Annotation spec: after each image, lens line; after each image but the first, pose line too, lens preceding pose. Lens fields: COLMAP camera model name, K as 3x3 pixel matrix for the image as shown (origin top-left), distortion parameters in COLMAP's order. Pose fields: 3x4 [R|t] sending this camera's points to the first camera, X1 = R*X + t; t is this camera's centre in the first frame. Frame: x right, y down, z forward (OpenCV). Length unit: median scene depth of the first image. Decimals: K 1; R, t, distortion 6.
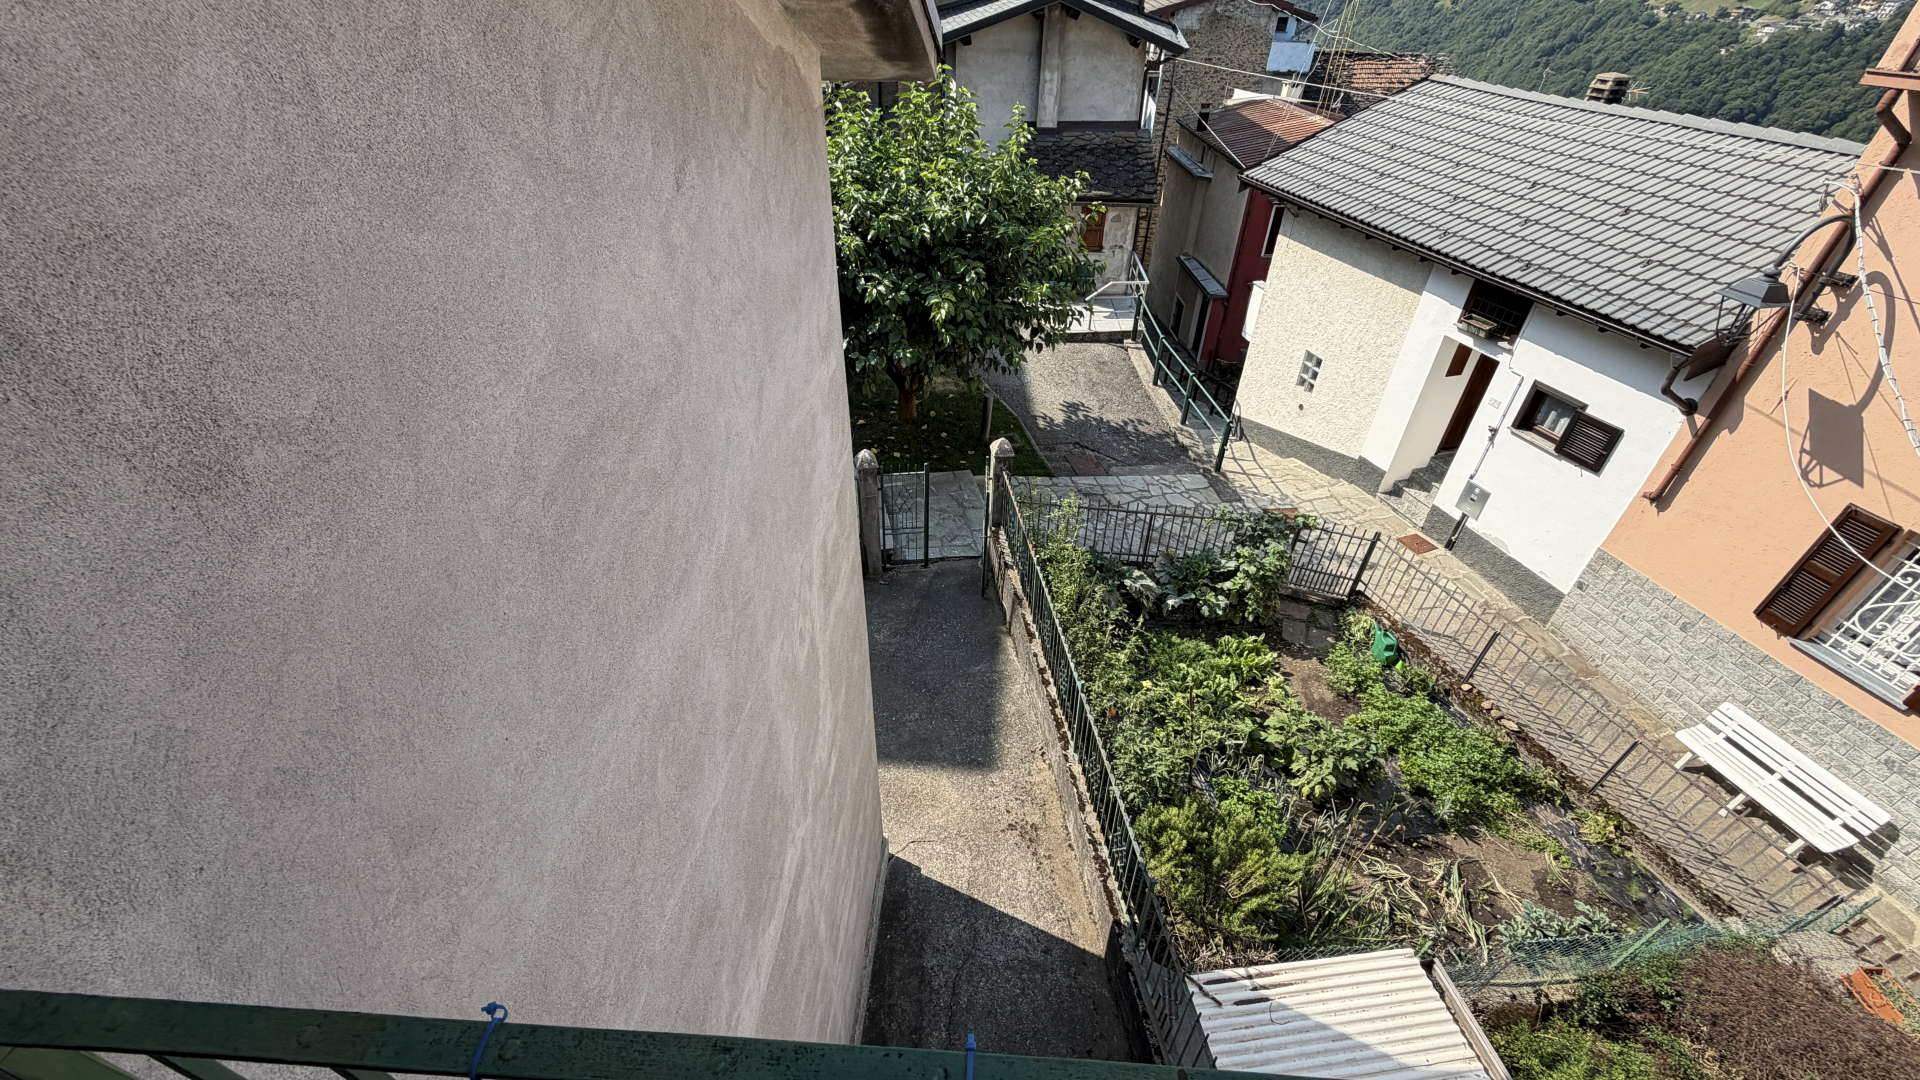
lens RADIAL K [[761.8, 0, 953.2], [0, 761.8, 543.1], [0, 0, 1]] dist [0.000664, 0.000077]
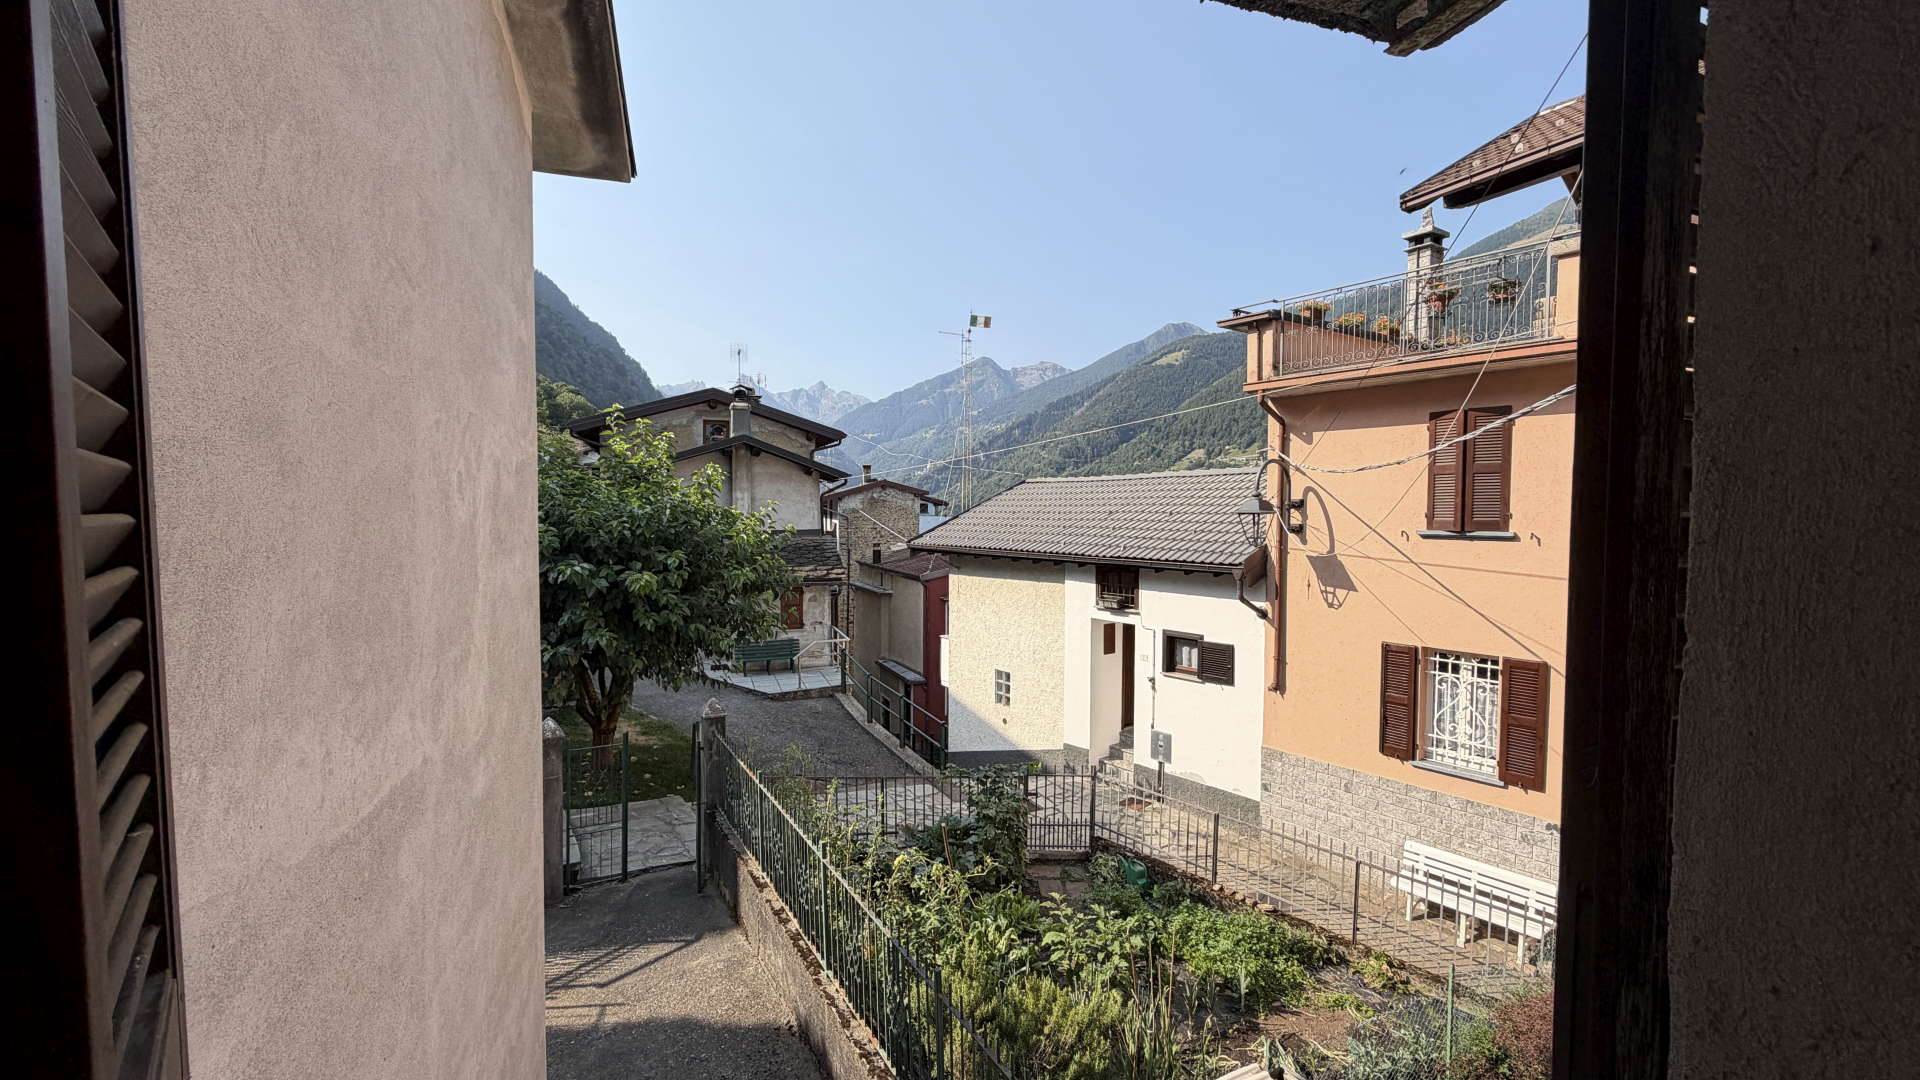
lens RADIAL K [[761.1, 0, 956.1], [0, 761.1, 542.1], [0, 0, 1]] dist [0.000257, 0.000194]
pose [[0.929541, -0.019491, 0.368202, 0.001114], [0.228395, 0.814391, -0.533482, 0.239961], [-0.289462, 0.579989, 0.761462, 0.072729]]
